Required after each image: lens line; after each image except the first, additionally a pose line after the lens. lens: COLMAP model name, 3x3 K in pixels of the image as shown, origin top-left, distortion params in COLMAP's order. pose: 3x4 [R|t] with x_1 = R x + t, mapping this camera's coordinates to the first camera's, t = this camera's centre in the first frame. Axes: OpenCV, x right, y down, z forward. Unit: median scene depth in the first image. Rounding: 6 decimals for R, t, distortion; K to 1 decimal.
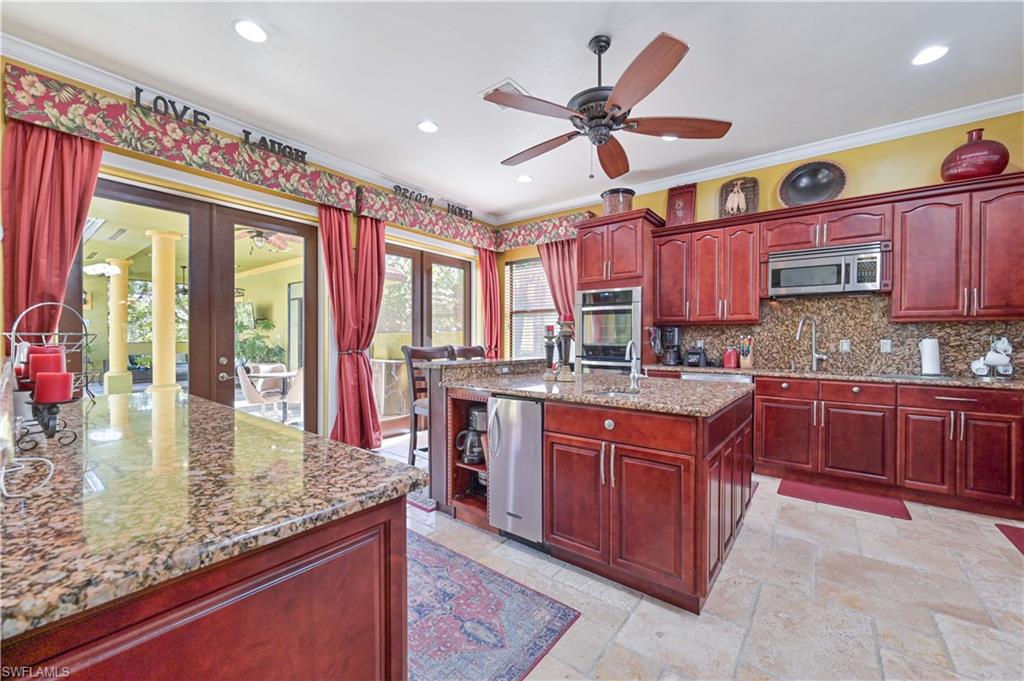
lens RADIAL K [[405.8, 0, 514.2], [0, 405.8, 344.5], [0, 0, 1]] dist [0.000477, 0.000289]
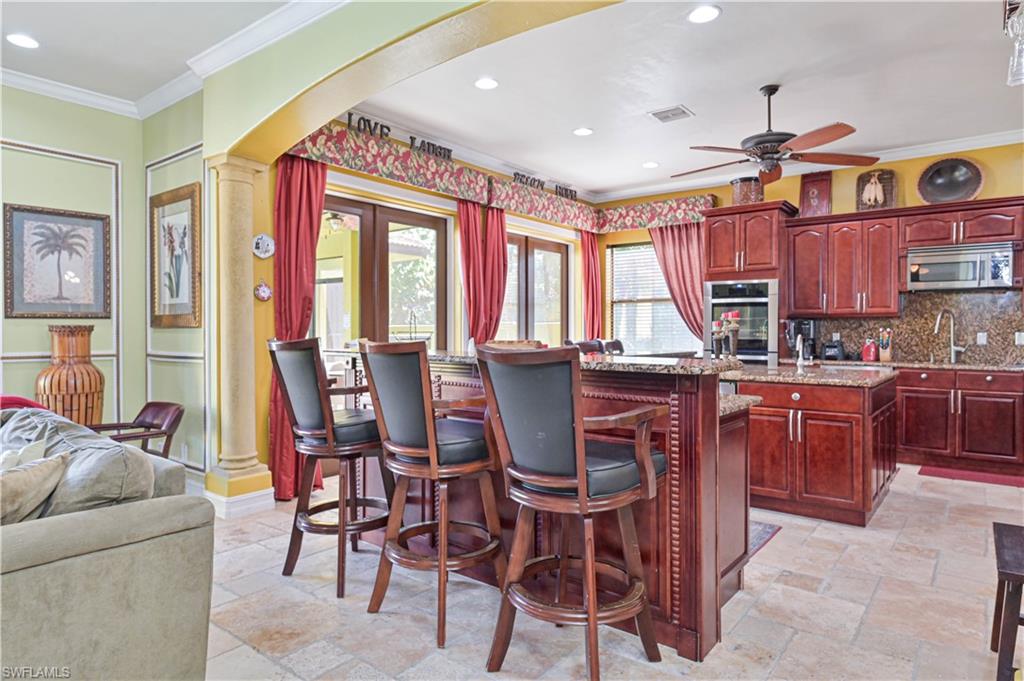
lens RADIAL K [[613.8, 0, 510.1], [0, 613.8, 334.9], [0, 0, 1]] dist [-0.005705, 0.004331]
pose [[0.999984, -0.002762, -0.004948, -0.371914], [0.002737, 0.999983, -0.005075, -0.001223], [0.004962, 0.005061, 0.999975, -0.554294]]
